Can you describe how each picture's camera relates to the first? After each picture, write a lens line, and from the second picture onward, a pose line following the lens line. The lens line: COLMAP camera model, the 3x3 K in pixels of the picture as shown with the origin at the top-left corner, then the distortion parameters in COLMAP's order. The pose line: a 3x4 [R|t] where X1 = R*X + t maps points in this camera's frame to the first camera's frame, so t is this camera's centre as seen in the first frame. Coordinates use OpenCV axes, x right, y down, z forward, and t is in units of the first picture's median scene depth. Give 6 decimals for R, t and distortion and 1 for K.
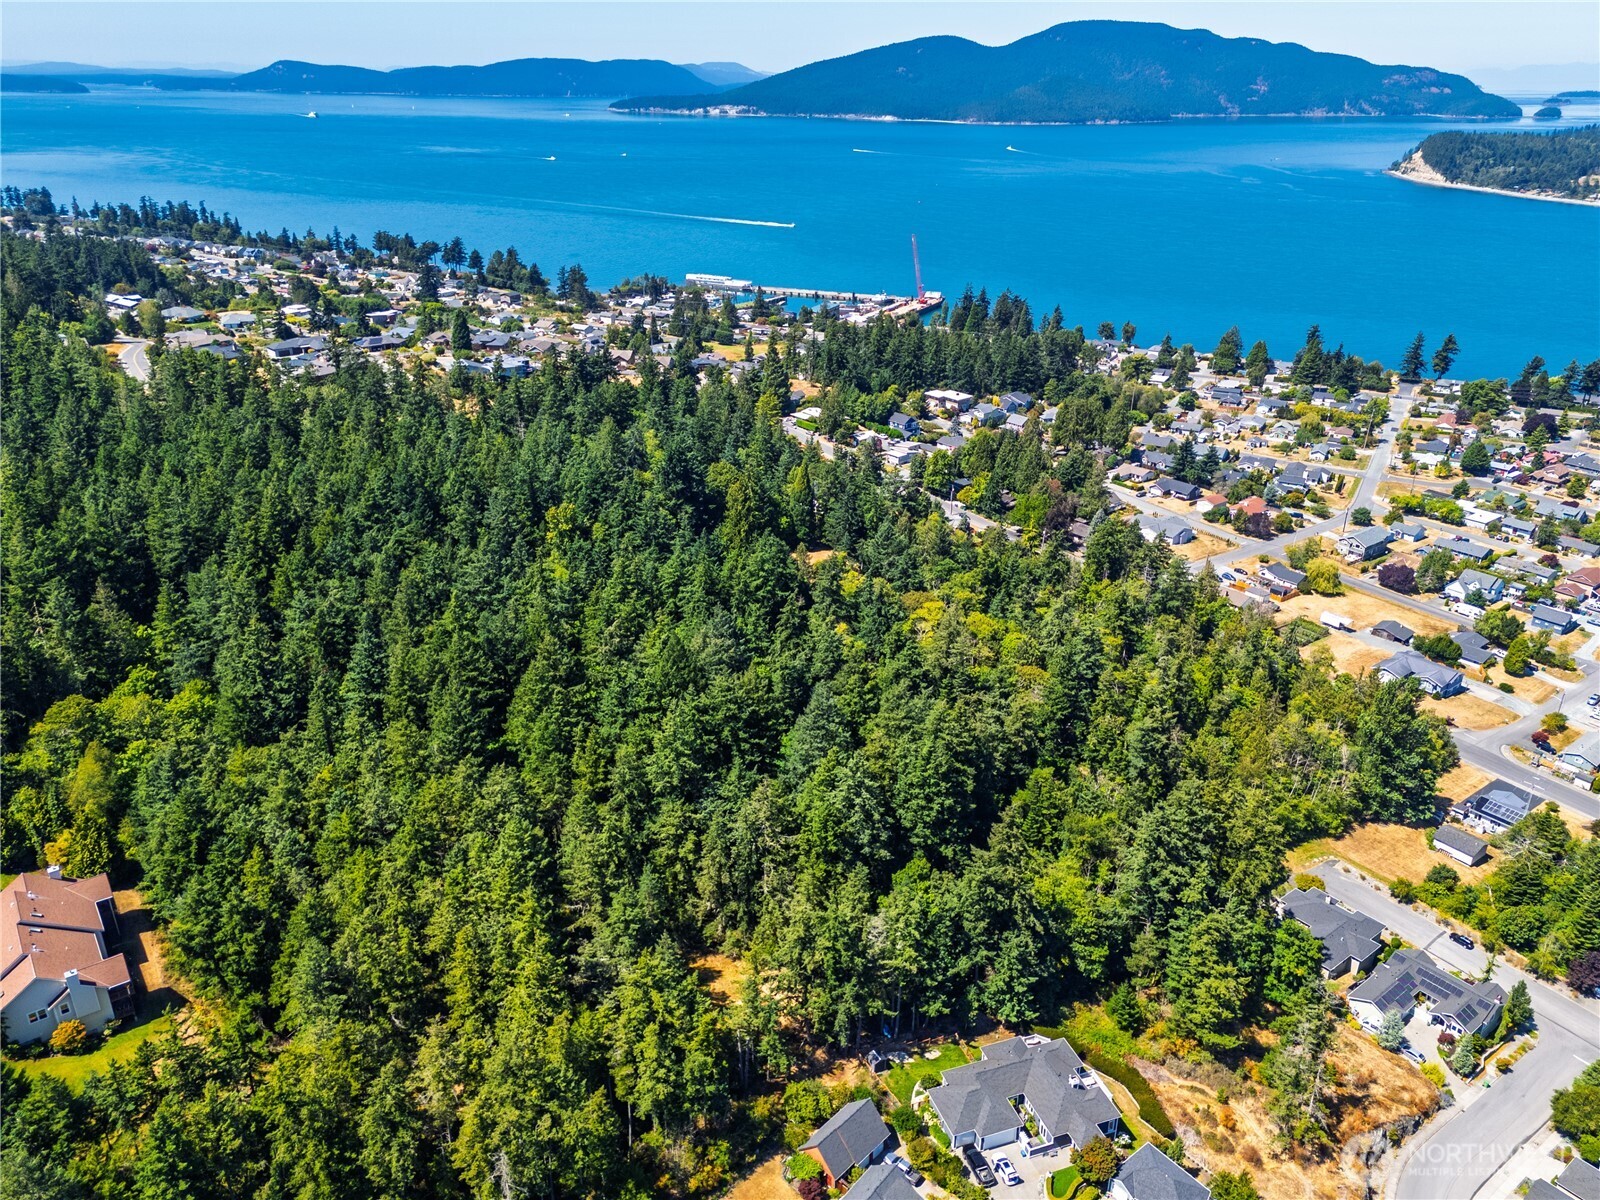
lens RADIAL K [[1166.2, 0, 800.0], [0, 1166.2, 600.0], [0, 0, 1]] dist [0.082270, -0.080053]
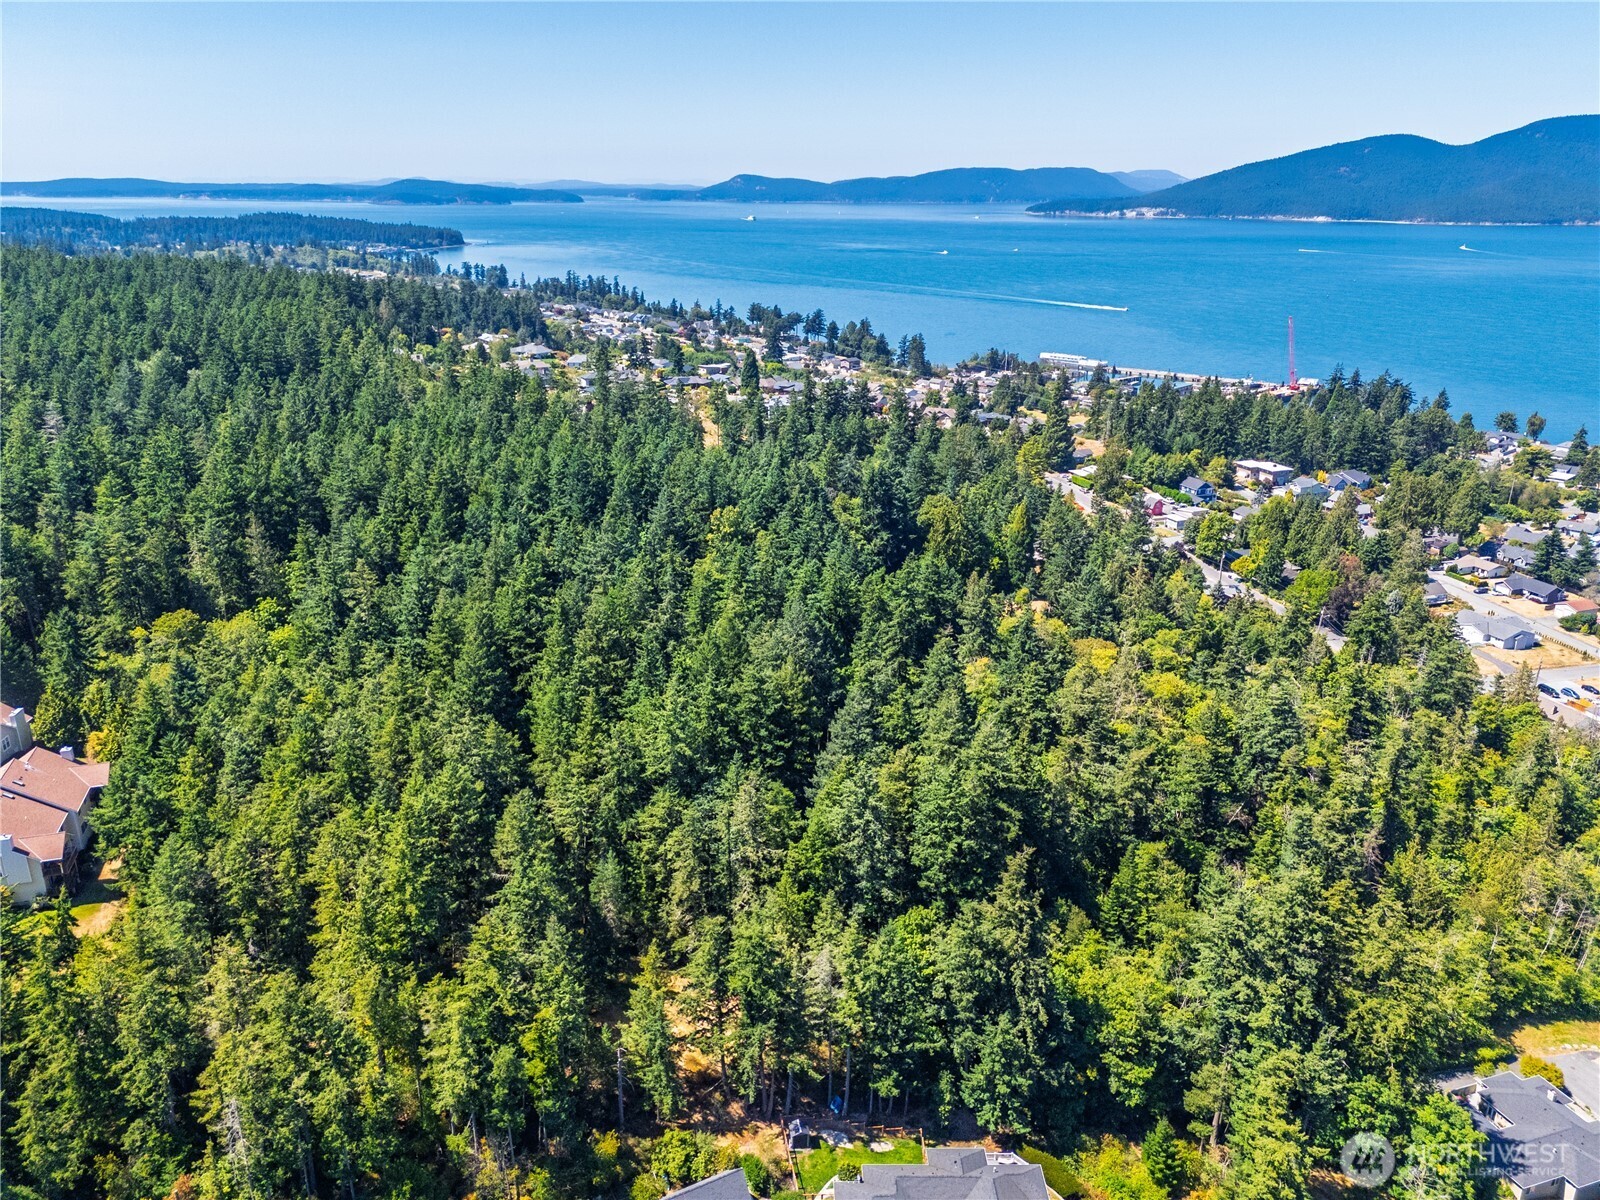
lens RADIAL K [[1166.2, 0, 800.0], [0, 1166.2, 600.0], [0, 0, 1]] dist [0.082270, -0.080053]
pose [[0.945512, 0.104591, -0.308332, 0.102292], [-0.128378, 0.990037, -0.057841, 0.027651], [0.299210, 0.094272, 0.949519, 0.071887]]
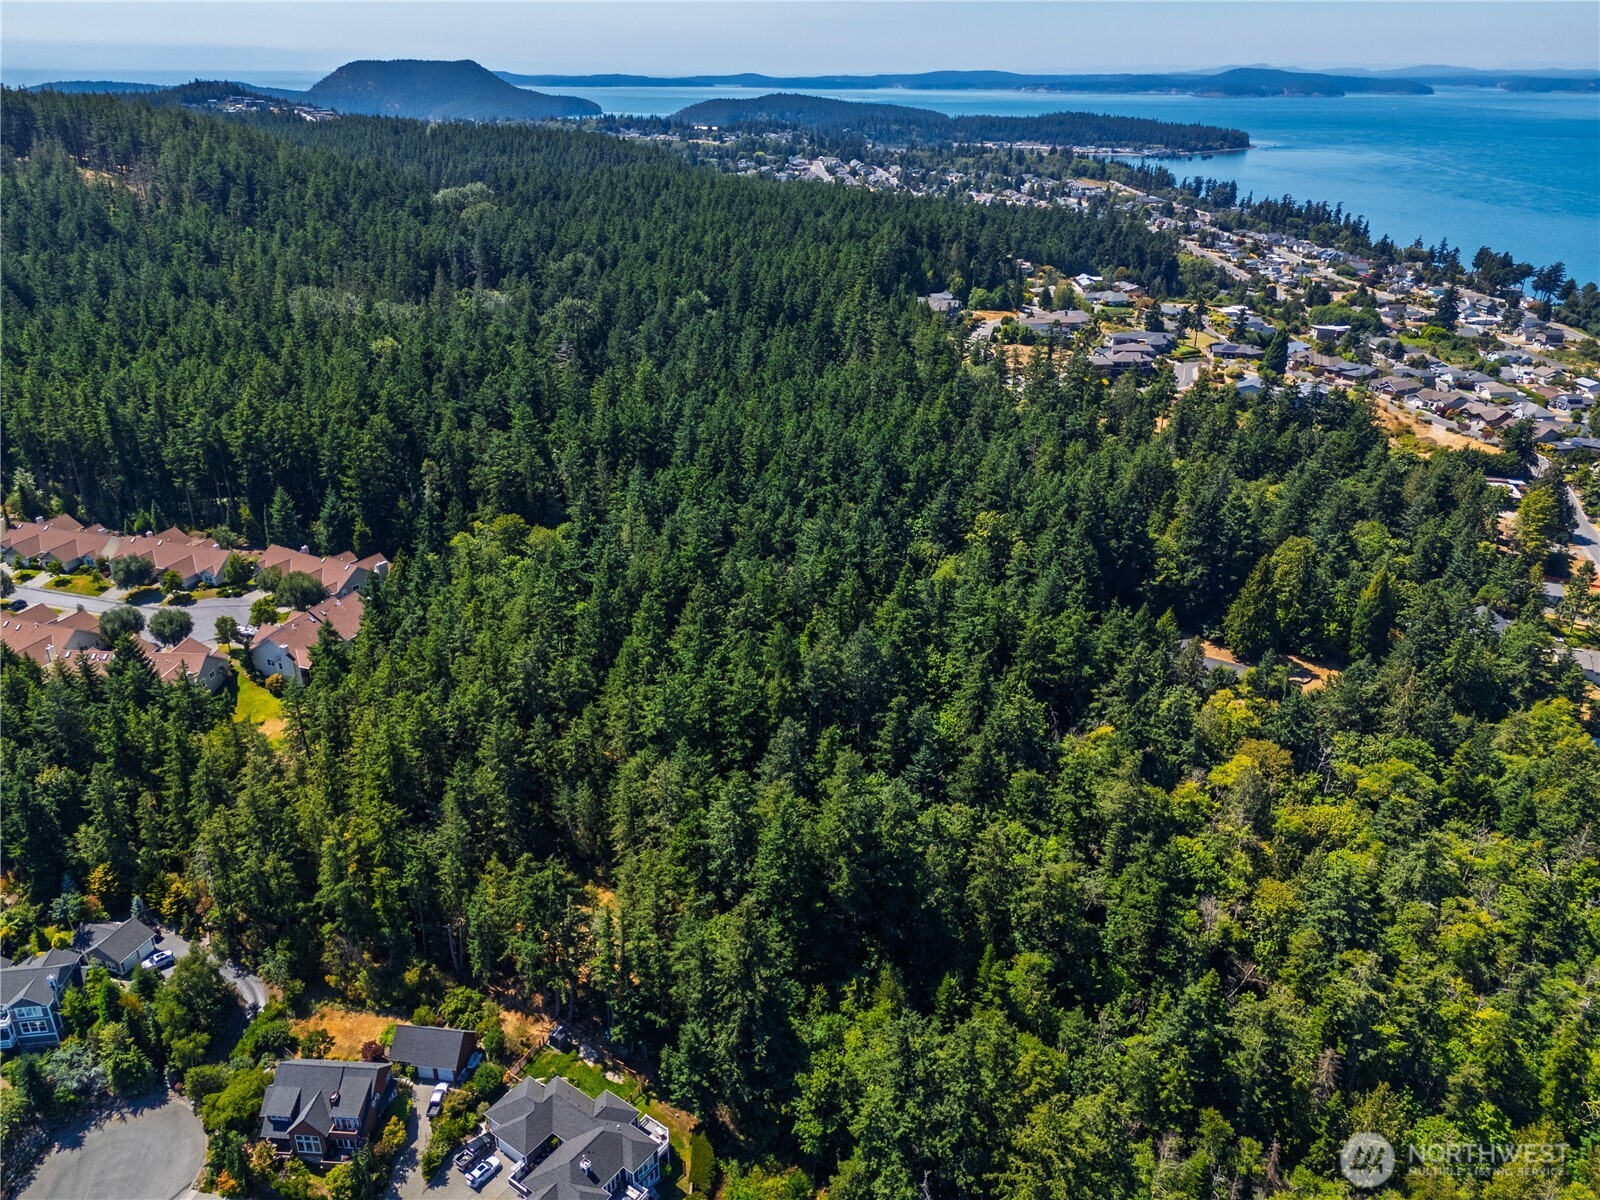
lens RADIAL K [[1166.2, 0, 800.0], [0, 1166.2, 600.0], [0, 0, 1]] dist [0.082270, -0.080053]
pose [[0.571345, 0.333763, -0.749778, 0.308153], [-0.334680, 0.928911, 0.158472, -0.073914], [0.749369, 0.160394, 0.642433, 0.159427]]
